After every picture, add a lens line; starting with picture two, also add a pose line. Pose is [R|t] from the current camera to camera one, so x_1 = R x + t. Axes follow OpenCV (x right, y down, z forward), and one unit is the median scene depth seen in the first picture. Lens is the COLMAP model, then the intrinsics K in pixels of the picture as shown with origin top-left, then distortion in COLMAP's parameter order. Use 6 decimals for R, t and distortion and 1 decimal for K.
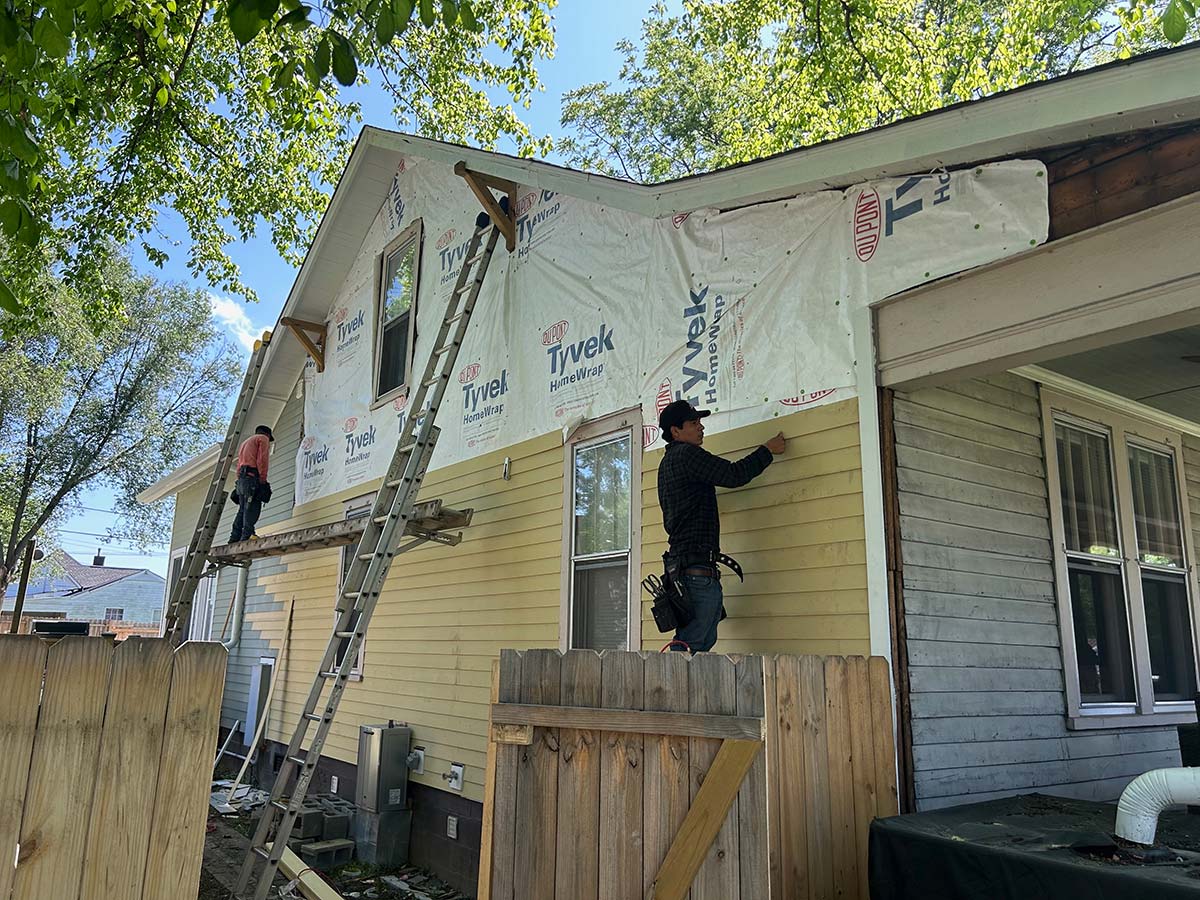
lens RADIAL K [[916.6, 0, 600.0], [0, 916.6, 450.0], [0, 0, 1]] dist [-0.005630, -0.002886]
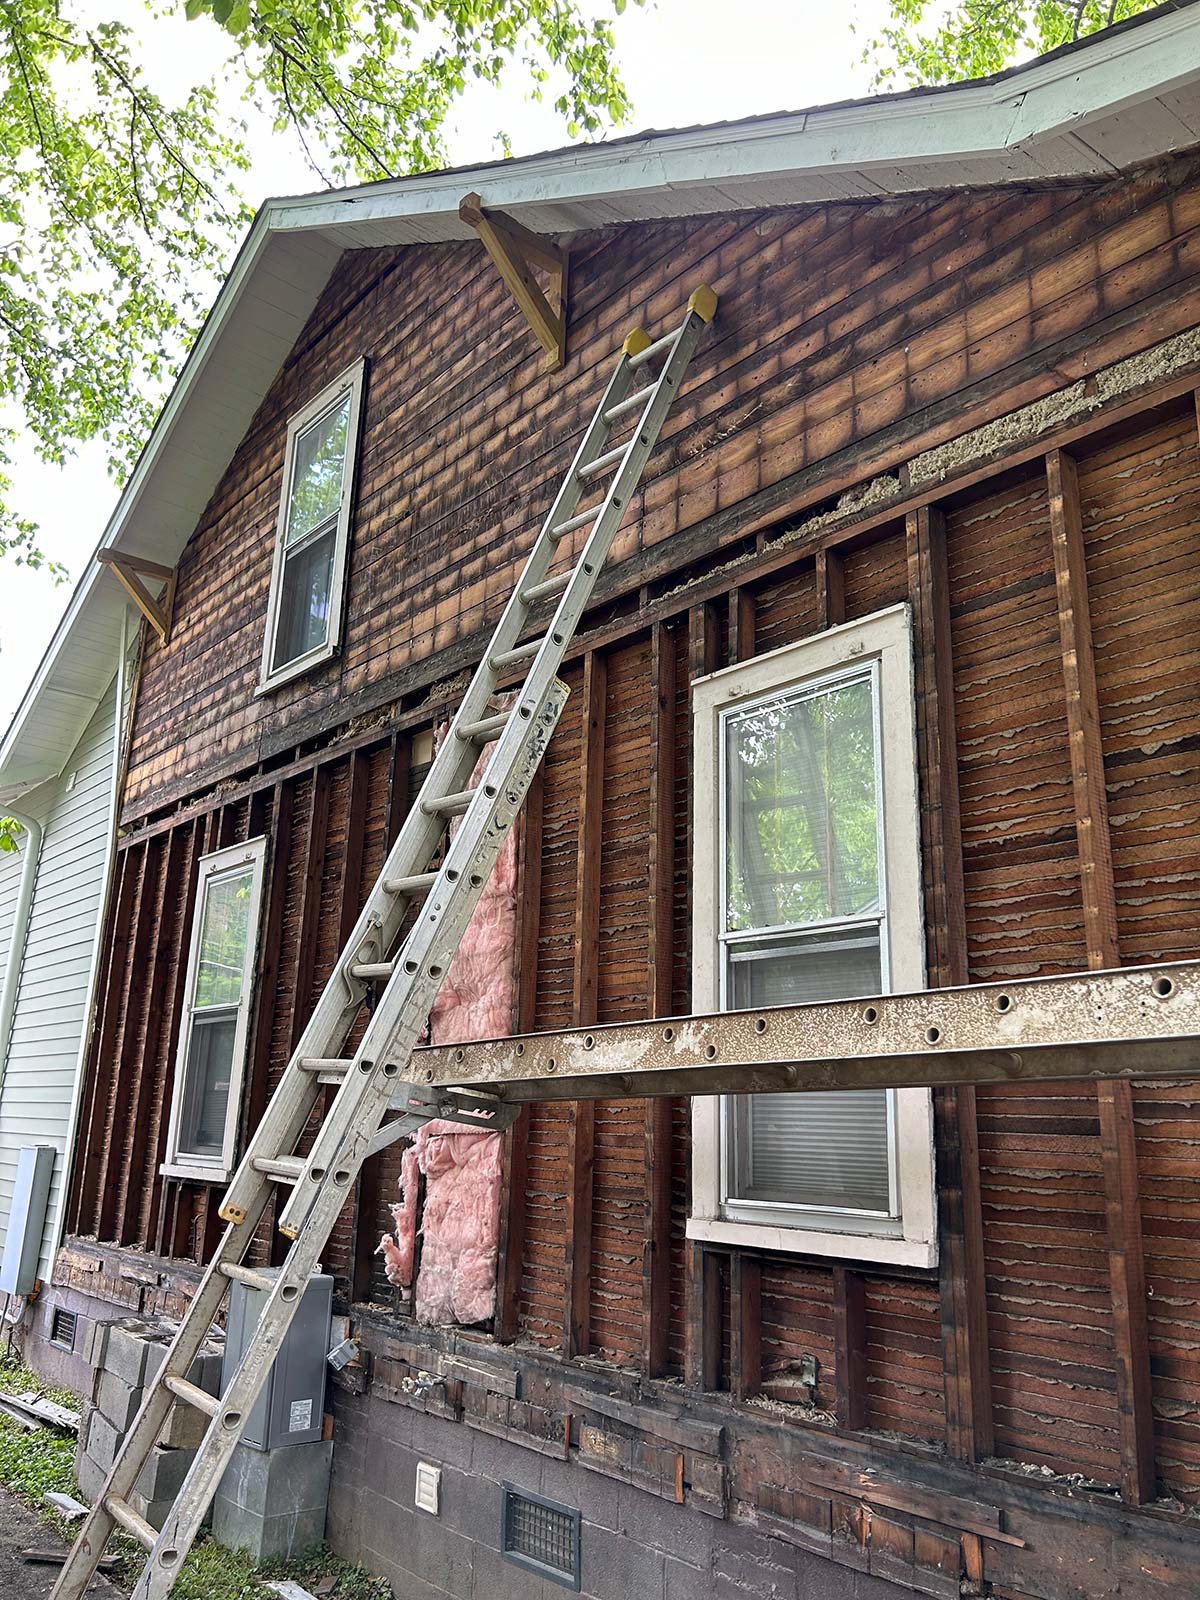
lens RADIAL K [[1222.1, 0, 600.0], [0, 1222.1, 800.0], [0, 0, 1]] dist [-0.005630, -0.002886]
pose [[0.996835, 0.025754, 0.075213, -0.134511], [-0.022649, 0.998867, -0.041845, 0.069511], [-0.076206, 0.040009, 0.996289, 0.338929]]
